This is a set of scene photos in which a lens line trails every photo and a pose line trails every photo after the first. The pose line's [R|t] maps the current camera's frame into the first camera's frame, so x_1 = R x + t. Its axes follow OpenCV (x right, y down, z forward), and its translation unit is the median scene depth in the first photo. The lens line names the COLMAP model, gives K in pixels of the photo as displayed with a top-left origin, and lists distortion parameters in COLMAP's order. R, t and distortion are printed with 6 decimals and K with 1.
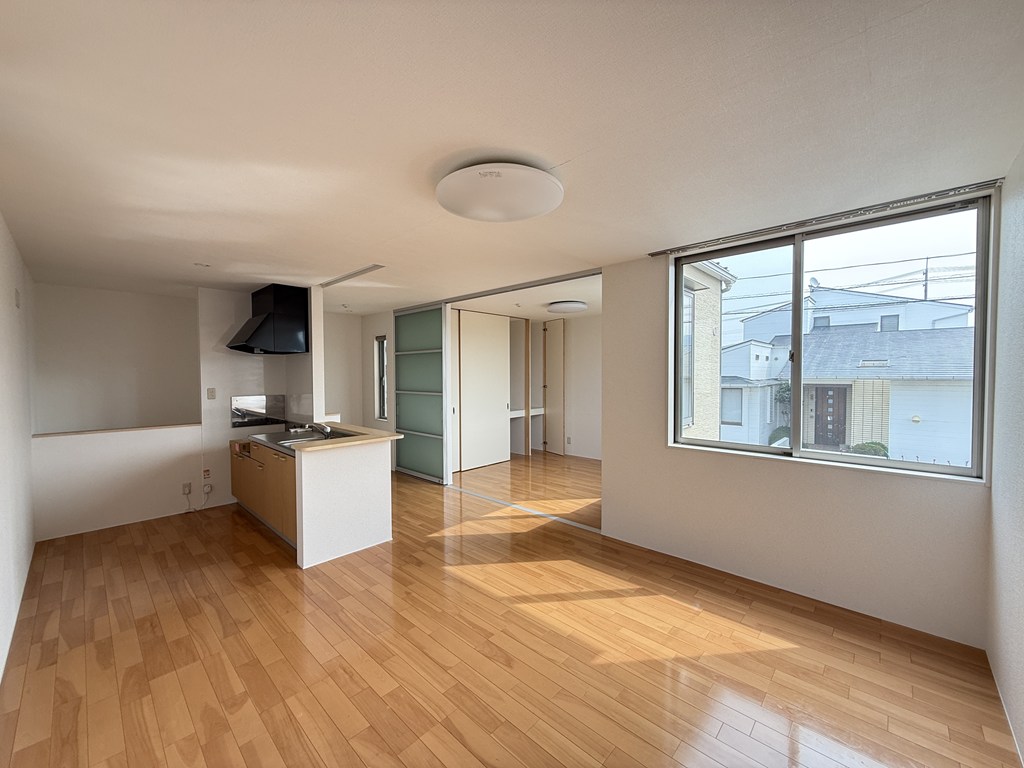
lens RADIAL K [[406.4, 0, 512.6], [0, 406.4, 386.2], [0, 0, 1]] dist [-0.004073, -0.000264]
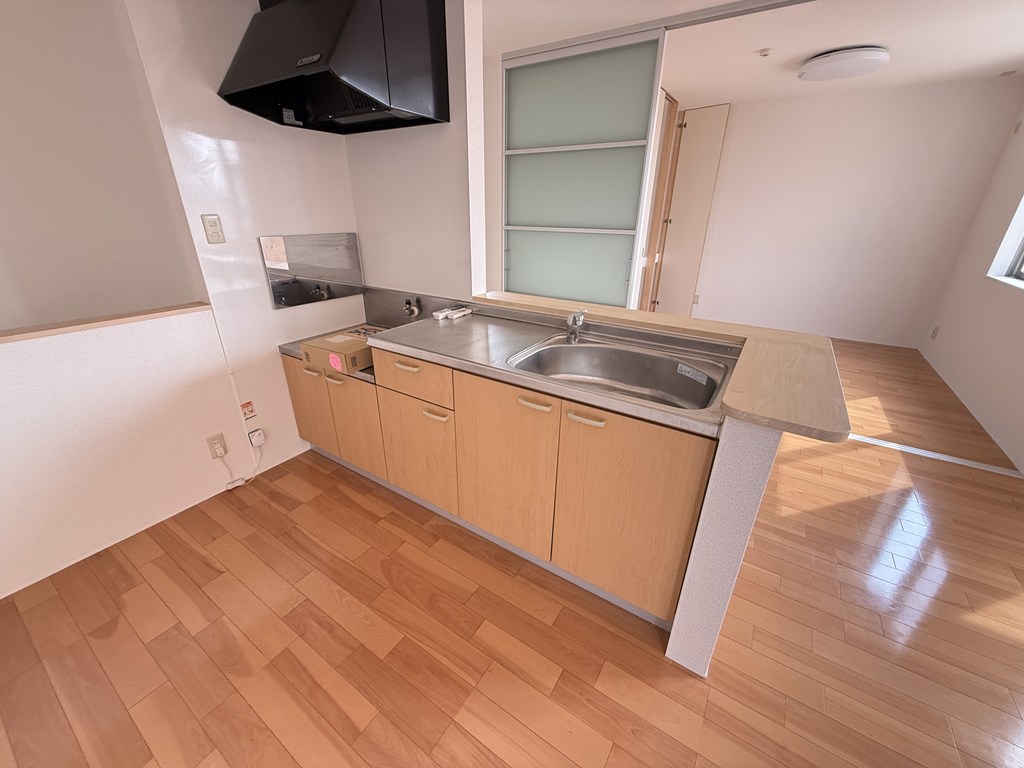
lens RADIAL K [[406.4, 0, 511.4], [0, 406.4, 385.3], [0, 0, 1]] dist [-0.004073, -0.000264]
pose [[0.985584, -0.057057, 0.159277, -0.443694], [-0.005843, 0.929380, 0.369078, 0.010266], [-0.169087, -0.364688, 0.915649, 0.442895]]
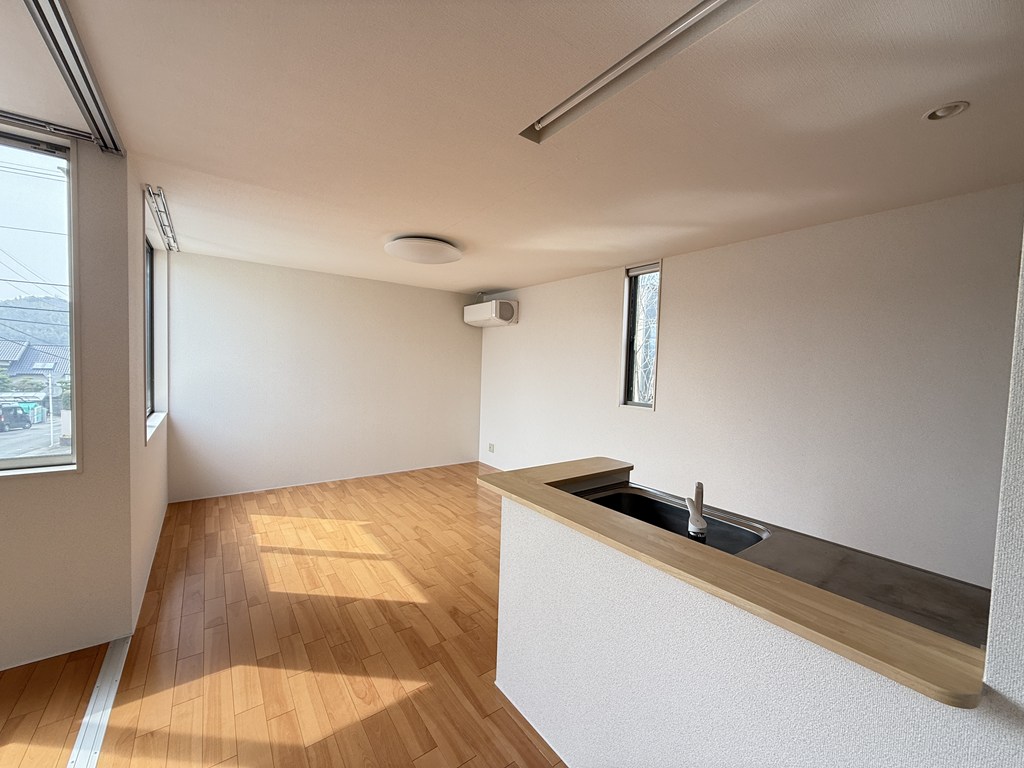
lens RADIAL K [[406.4, 0, 507.8], [0, 406.4, 384.2], [0, 0, 1]] dist [-0.004073, -0.000264]
pose [[-0.981999, -0.036485, 0.185329, -0.269408], [-0.021921, 0.996551, 0.080032, -0.026128], [-0.187610, 0.074528, -0.979412, 1.008173]]
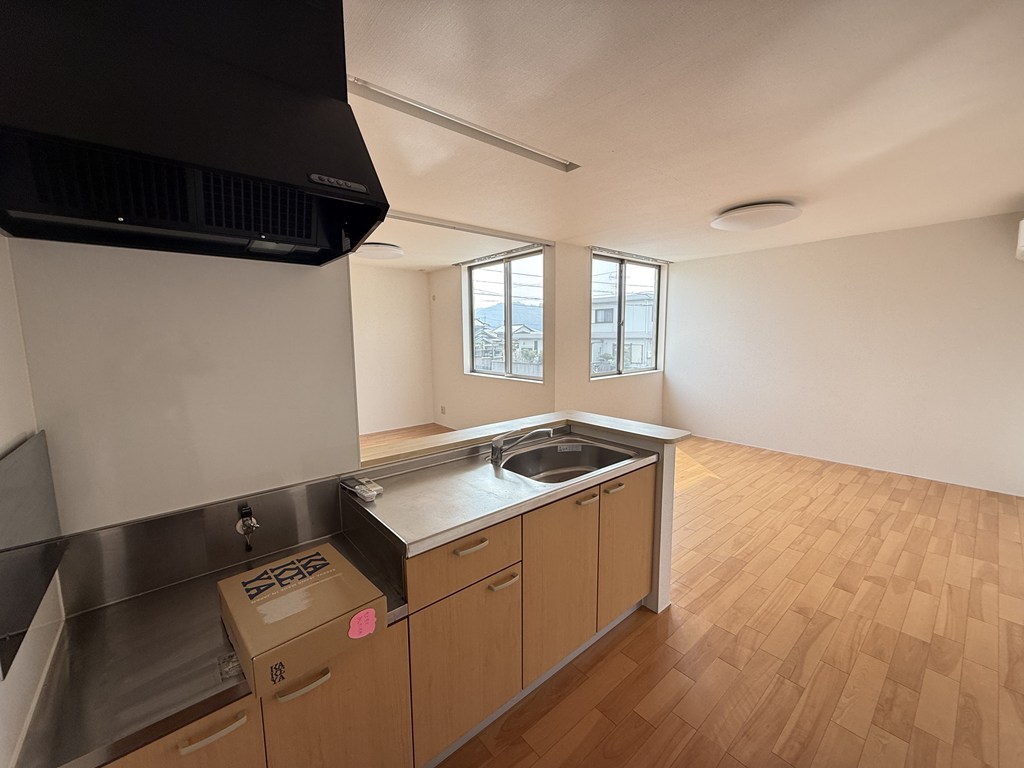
lens RADIAL K [[406.4, 0, 508.1], [0, 406.4, 385.1], [0, 0, 1]] dist [-0.004073, -0.000264]
pose [[0.122919, -0.124279, 0.984604, -0.704020], [0.042587, 0.991875, 0.119880, -0.016487], [-0.991503, 0.027196, 0.127212, 0.689806]]
